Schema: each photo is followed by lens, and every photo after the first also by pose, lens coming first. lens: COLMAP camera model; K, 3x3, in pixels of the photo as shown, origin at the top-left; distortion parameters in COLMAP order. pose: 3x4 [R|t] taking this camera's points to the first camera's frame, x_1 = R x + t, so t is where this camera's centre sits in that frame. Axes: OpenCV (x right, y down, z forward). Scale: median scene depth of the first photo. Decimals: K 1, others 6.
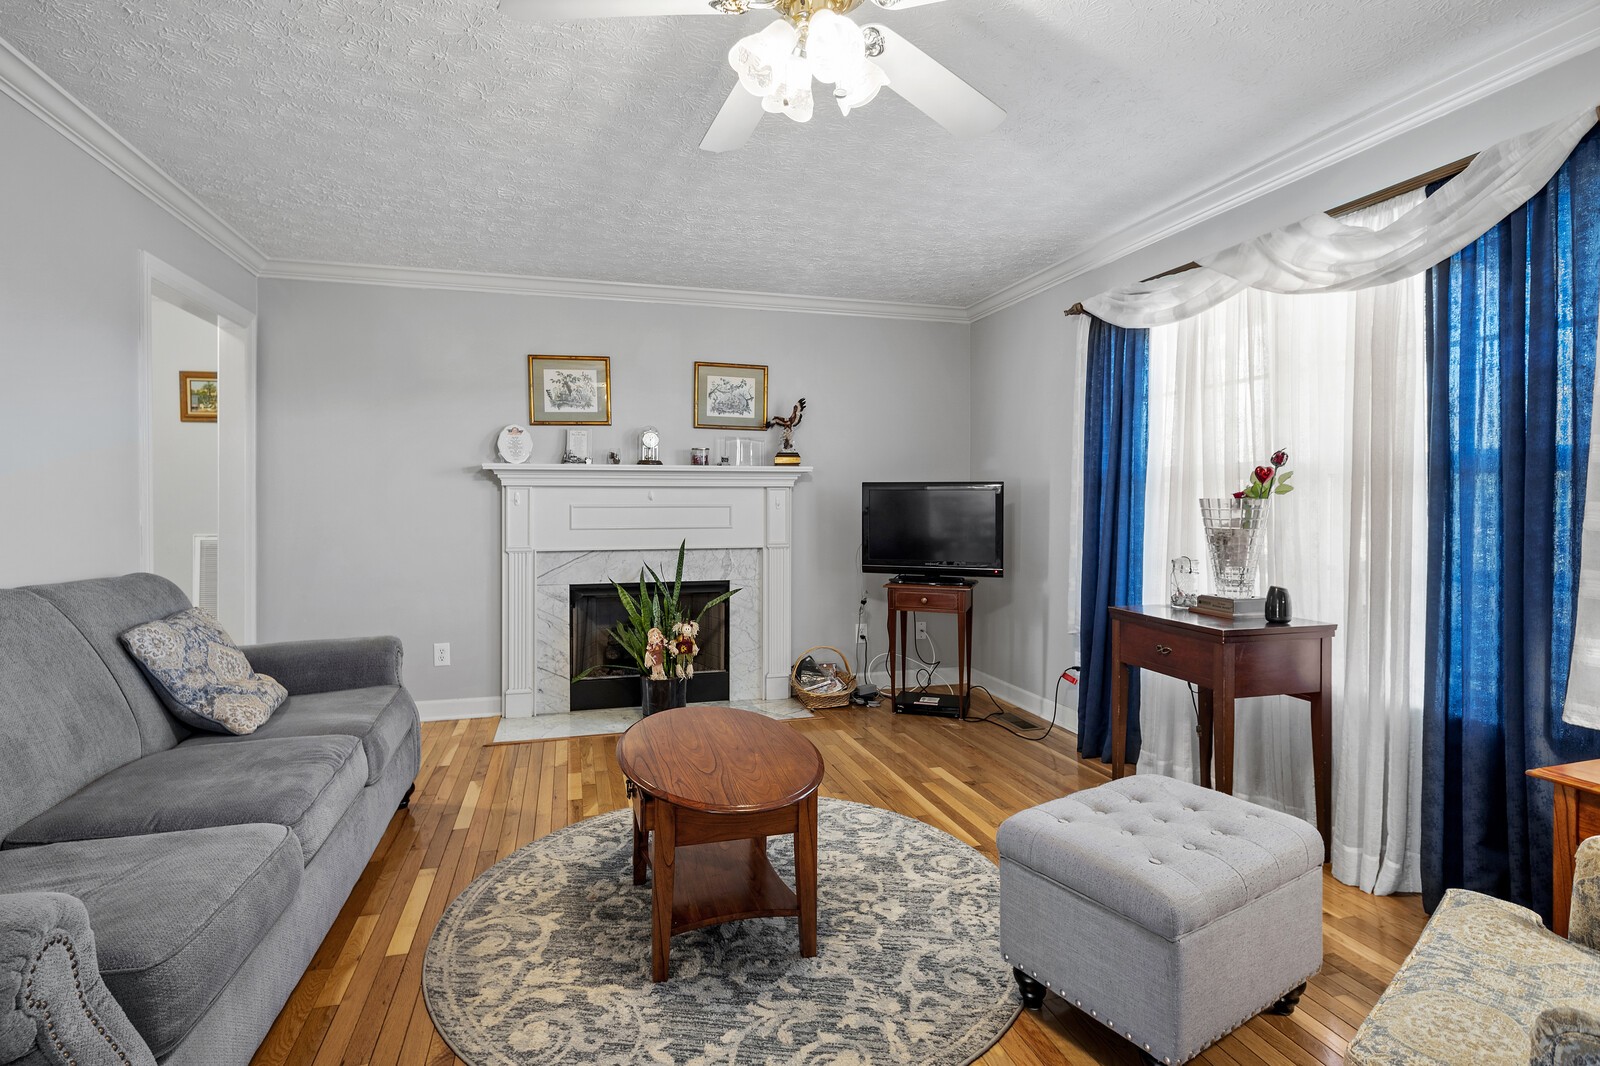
lens RADIAL K [[788.5, 0, 788.9], [0, 788.5, 503.7], [0, 0, 1]] dist [0.000656, -0.003022]
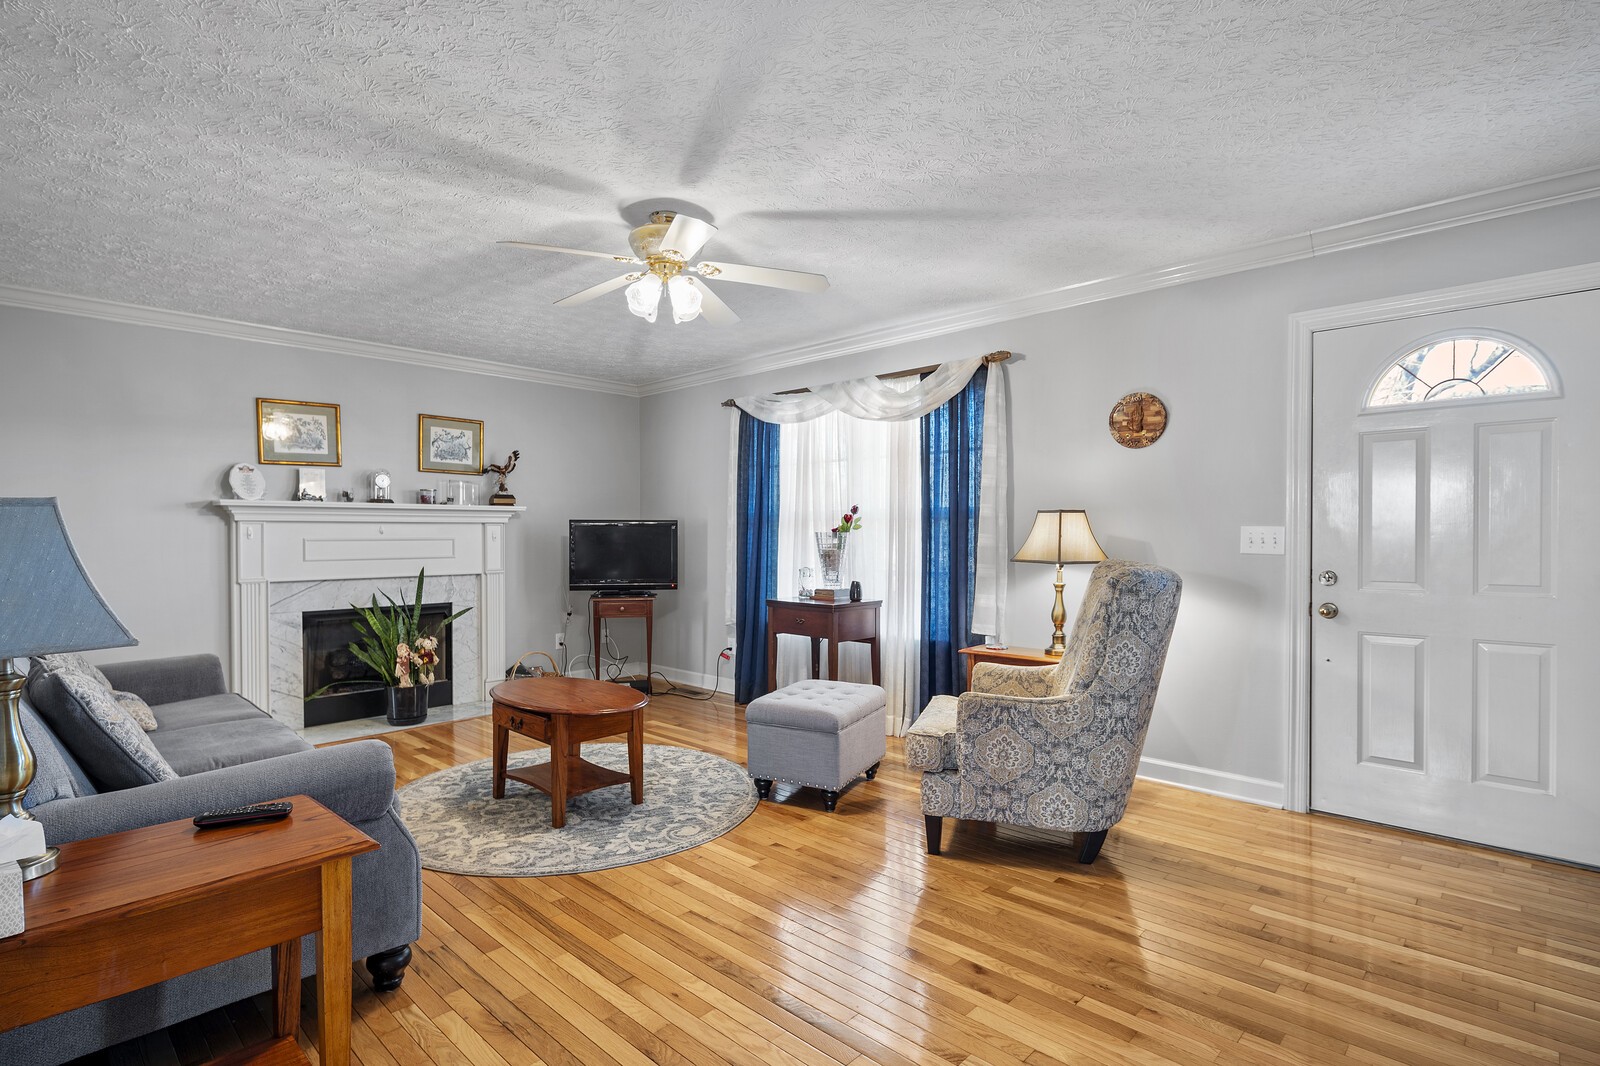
lens RADIAL K [[790.5, 0, 789.5], [0, 790.5, 538.3], [0, 0, 1]] dist [0.013299, -0.000384]
pose [[0.861719, -0.005010, 0.507362, -0.456030], [0.004659, 0.999987, 0.001961, 0.003661], [-0.507365, 0.000674, 0.861731, -0.514175]]
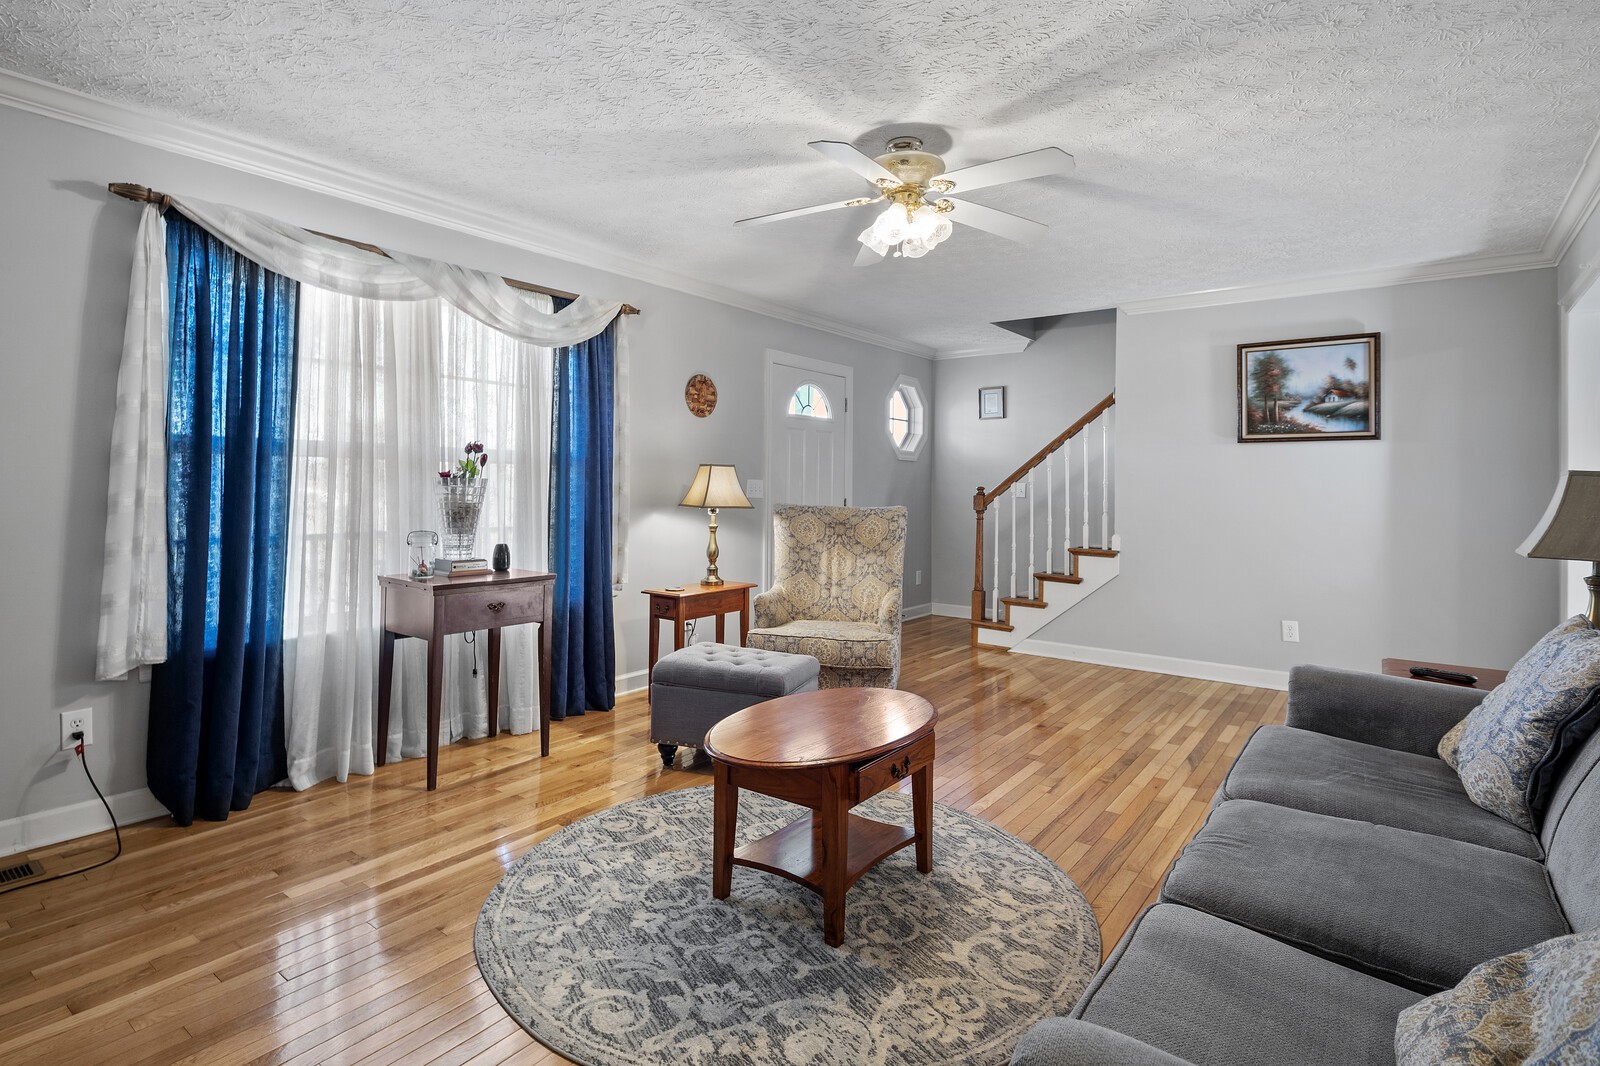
lens RADIAL K [[792.9, 0, 786.4], [0, 792.9, 477.9], [0, 0, 1]] dist [0.002764, -0.003511]
pose [[-0.595580, -0.000244, 0.803296, -0.812392], [-0.007767, 0.999955, -0.005454, -0.004176], [-0.803258, -0.009487, -0.595555, 1.509345]]
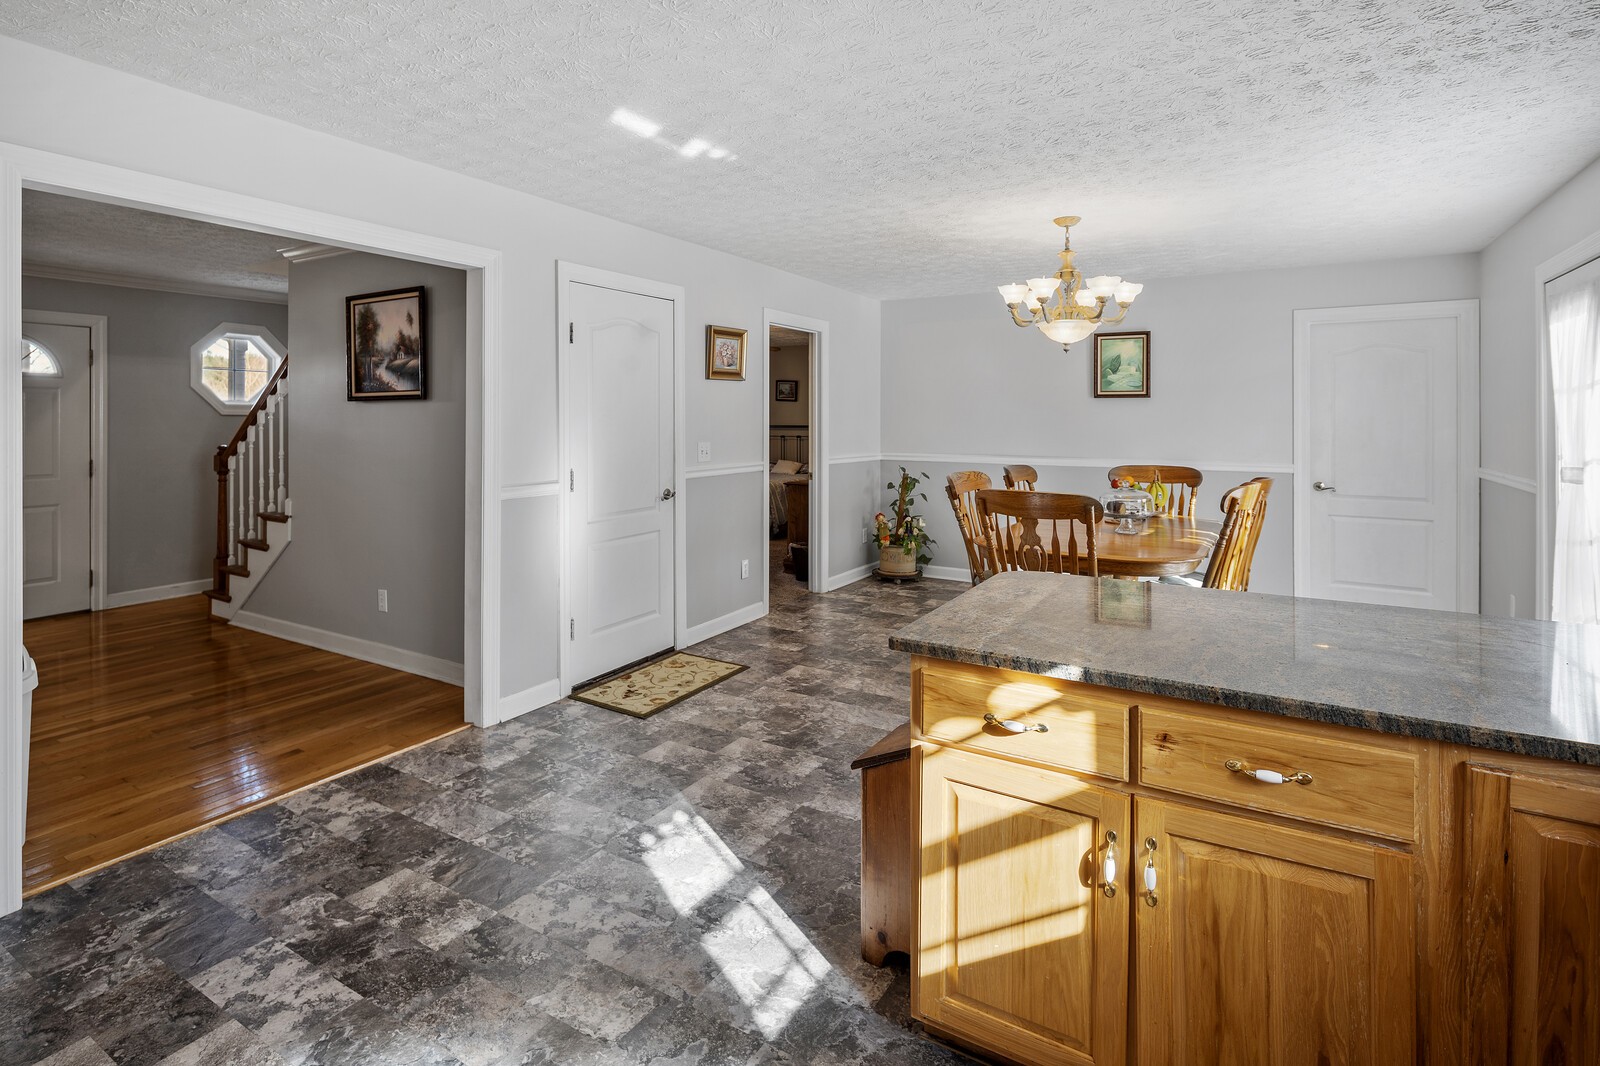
lens RADIAL K [[792.9, 0, 788.1], [0, 792.9, 414.7], [0, 0, 1]] dist [0.002764, -0.003511]
pose [[-0.679274, 0.003756, 0.733876, -1.955266], [0.002877, 0.999993, -0.002455, -0.071773], [-0.733880, 0.000444, -0.679279, -0.060758]]
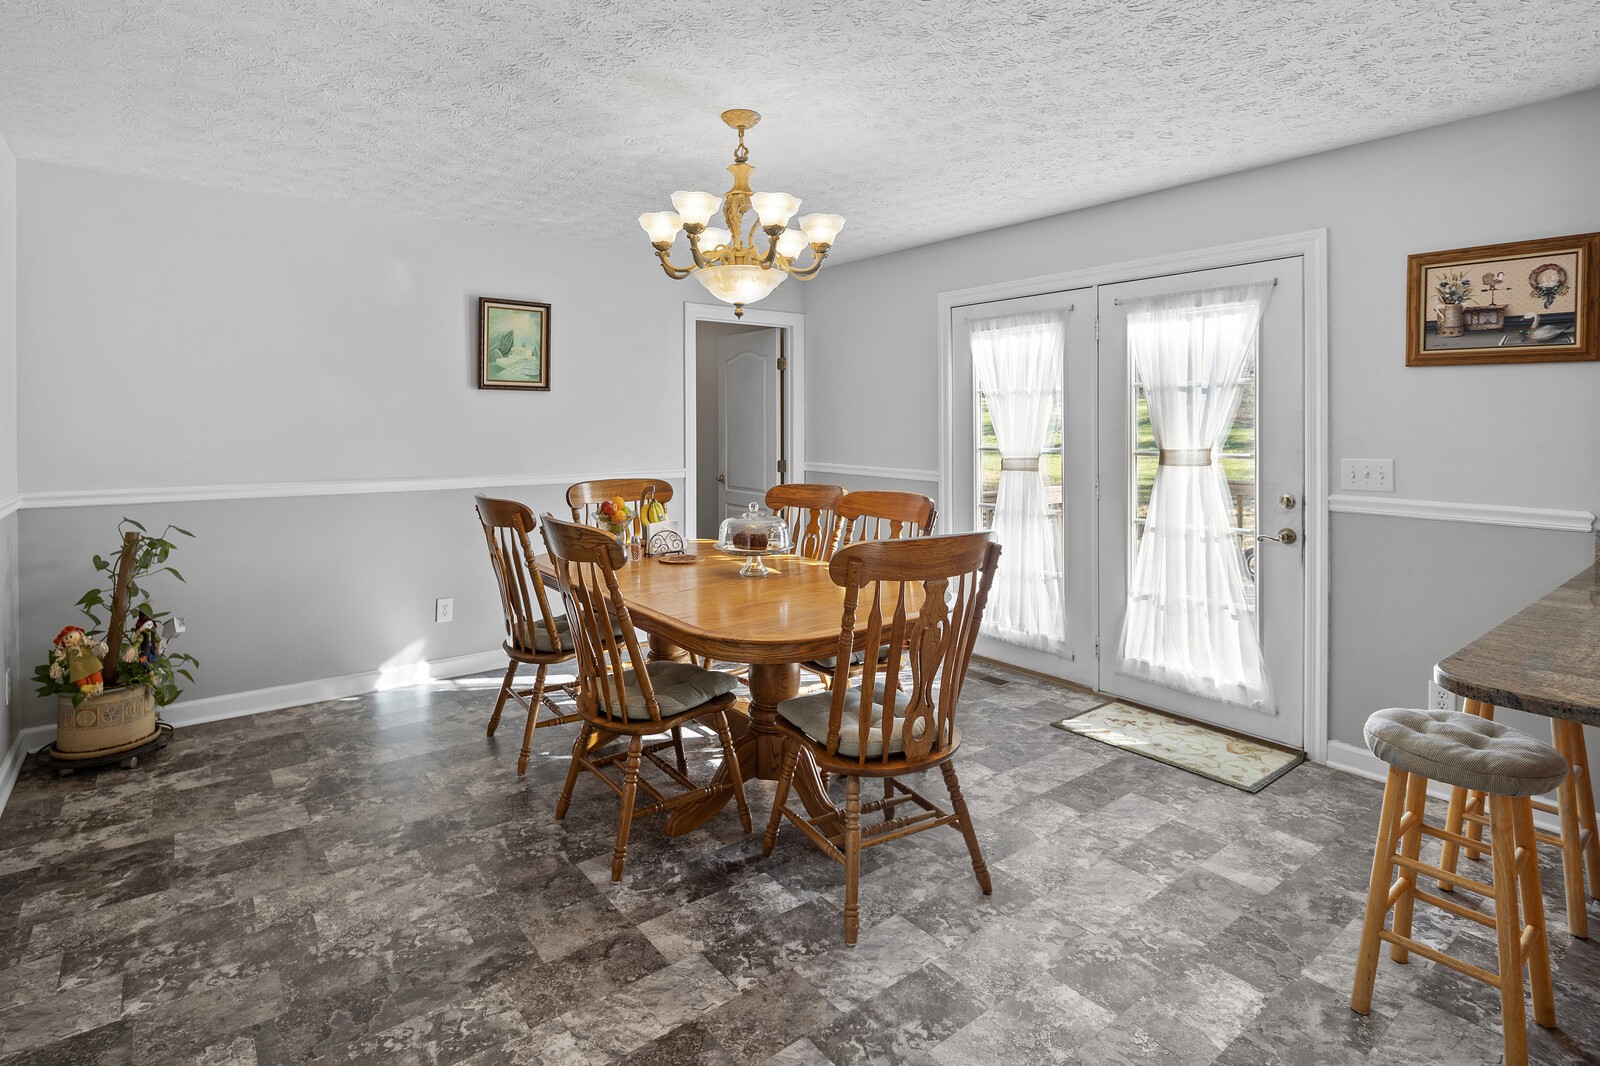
lens RADIAL K [[792.9, 0, 784.2], [0, 792.9, 429.9], [0, 0, 1]] dist [0.002764, -0.003511]
pose [[-0.929602, 0.006196, -0.368512, -0.761511], [-0.000281, 0.999846, 0.017520, -0.069057], [0.368564, 0.016390, -0.929458, -0.584271]]
